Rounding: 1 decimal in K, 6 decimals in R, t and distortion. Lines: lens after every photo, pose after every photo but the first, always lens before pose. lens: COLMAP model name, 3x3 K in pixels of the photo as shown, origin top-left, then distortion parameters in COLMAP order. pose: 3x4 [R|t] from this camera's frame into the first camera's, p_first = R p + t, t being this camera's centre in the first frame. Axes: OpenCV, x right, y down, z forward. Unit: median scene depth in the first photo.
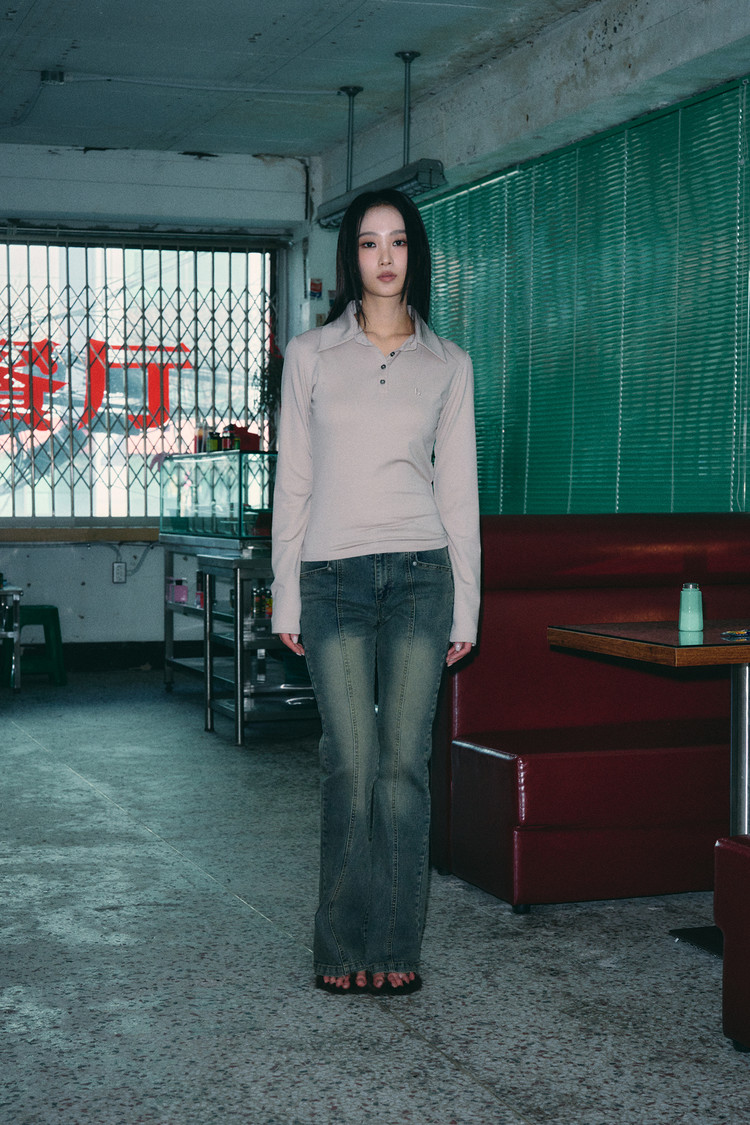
lens RADIAL K [[1891.7, 0, 375.0], [0, 1891.7, 562.5], [0, 0, 1]] dist [-0.010124, -0.056901]
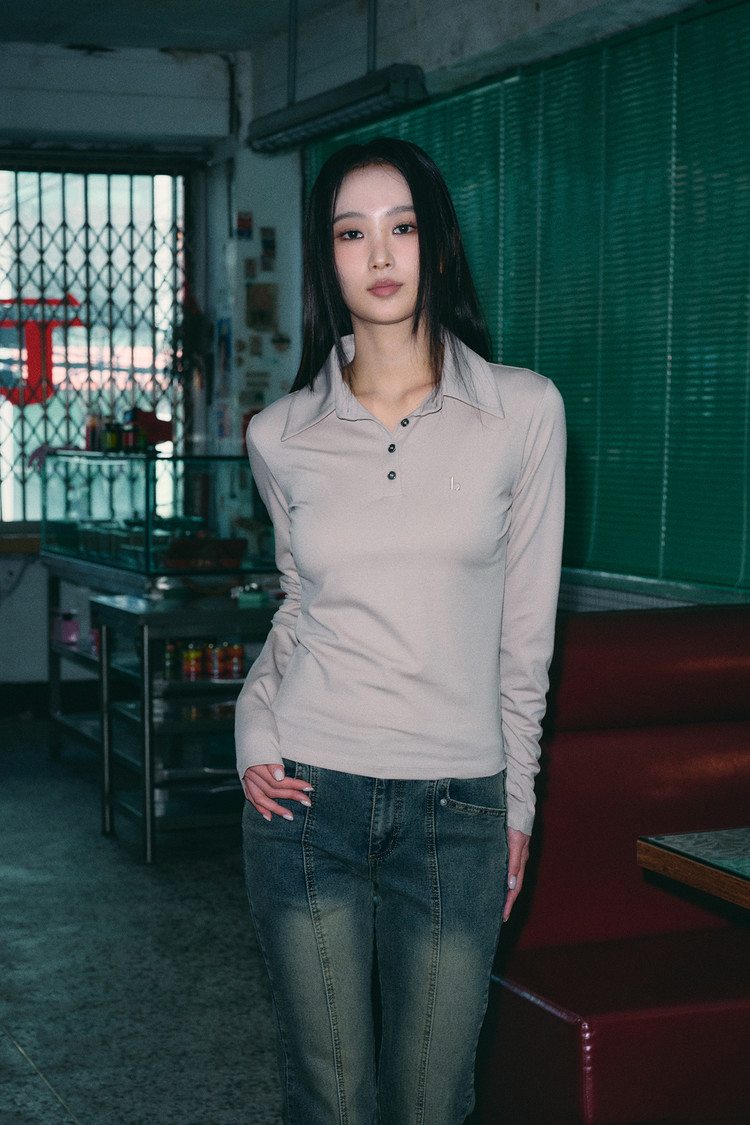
lens RADIAL K [[2137.4, 0, 375.0], [0, 2137.4, 562.5], [0, 0, 1]] dist [-0.024887, 0.108298]
pose [[0.999367, -0.005324, 0.035177, -0.010412], [0.004181, 0.999463, 0.032508, -0.039947], [-0.035331, -0.032340, 0.998852, 0.143484]]
